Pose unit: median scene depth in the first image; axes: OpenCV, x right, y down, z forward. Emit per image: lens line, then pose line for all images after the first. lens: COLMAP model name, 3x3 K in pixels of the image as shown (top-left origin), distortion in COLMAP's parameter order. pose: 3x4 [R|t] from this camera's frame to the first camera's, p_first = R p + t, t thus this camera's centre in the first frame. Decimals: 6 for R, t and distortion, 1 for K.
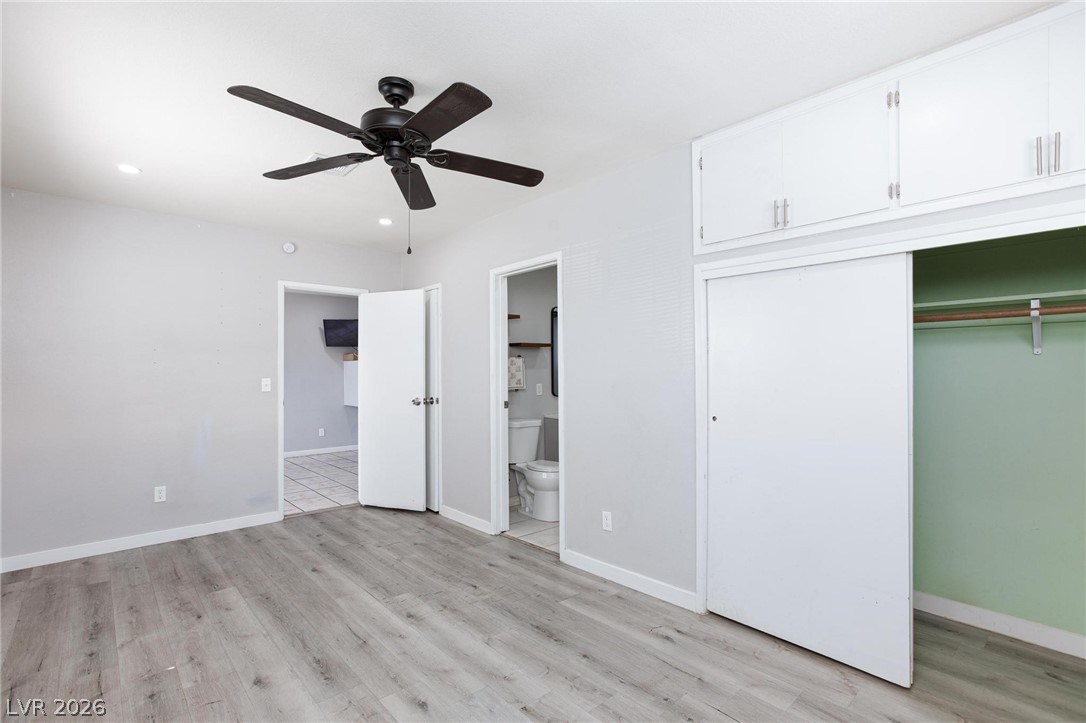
lens RADIAL K [[509.7, 0, 540.1], [0, 509.7, 356.8], [0, 0, 1]] dist [-0.001331, 0.000634]
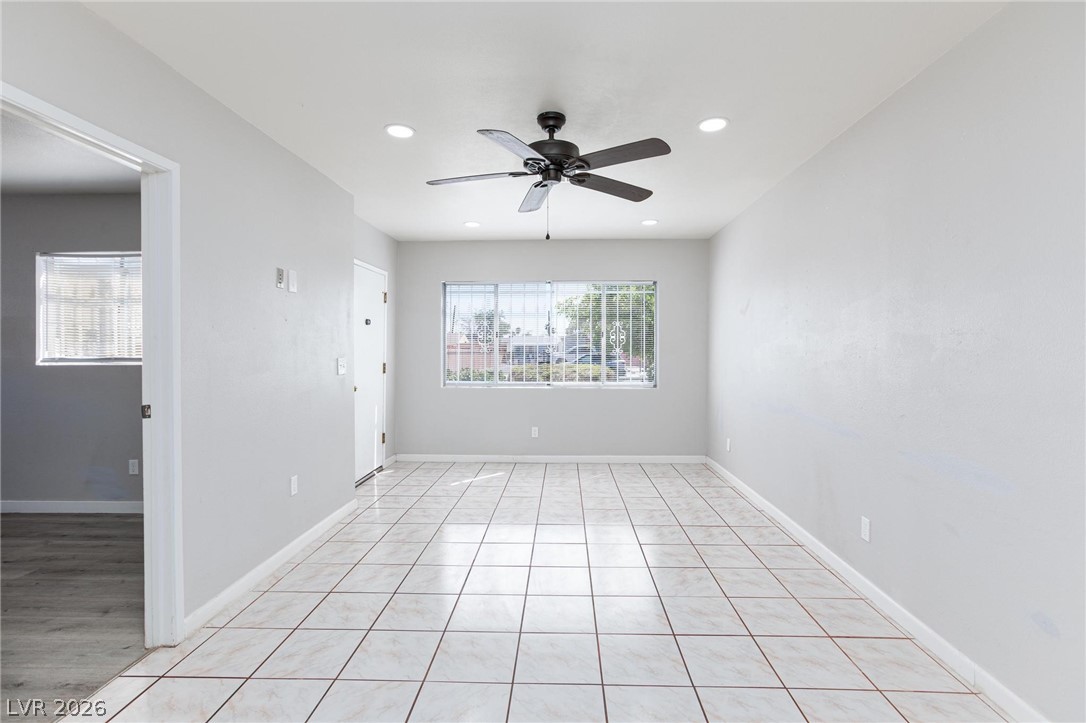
lens RADIAL K [[499.4, 0, 546.5], [0, 499.4, 357.5], [0, 0, 1]] dist [-0.029861, 0.015030]
pose [[-0.690296, 0.019610, -0.723261, -0.777891], [0.027709, 0.999616, 0.000656, 0.086787], [0.722996, -0.019588, -0.690574, 2.900359]]
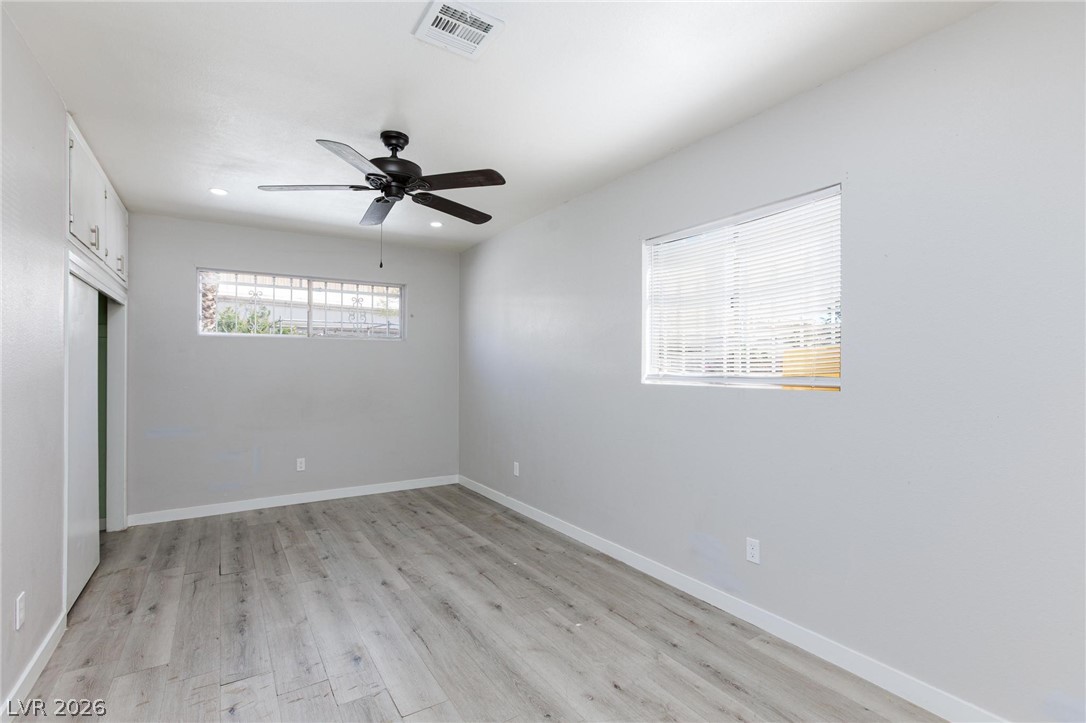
lens RADIAL K [[509.7, 0, 540.1], [0, 509.7, 356.8], [0, 0, 1]] dist [-0.001331, 0.000634]
pose [[-0.986995, 0.006758, 0.160610, -0.741891], [-0.001562, 0.998666, -0.051620, 0.066810], [-0.160744, -0.051200, -0.985667, 1.944756]]
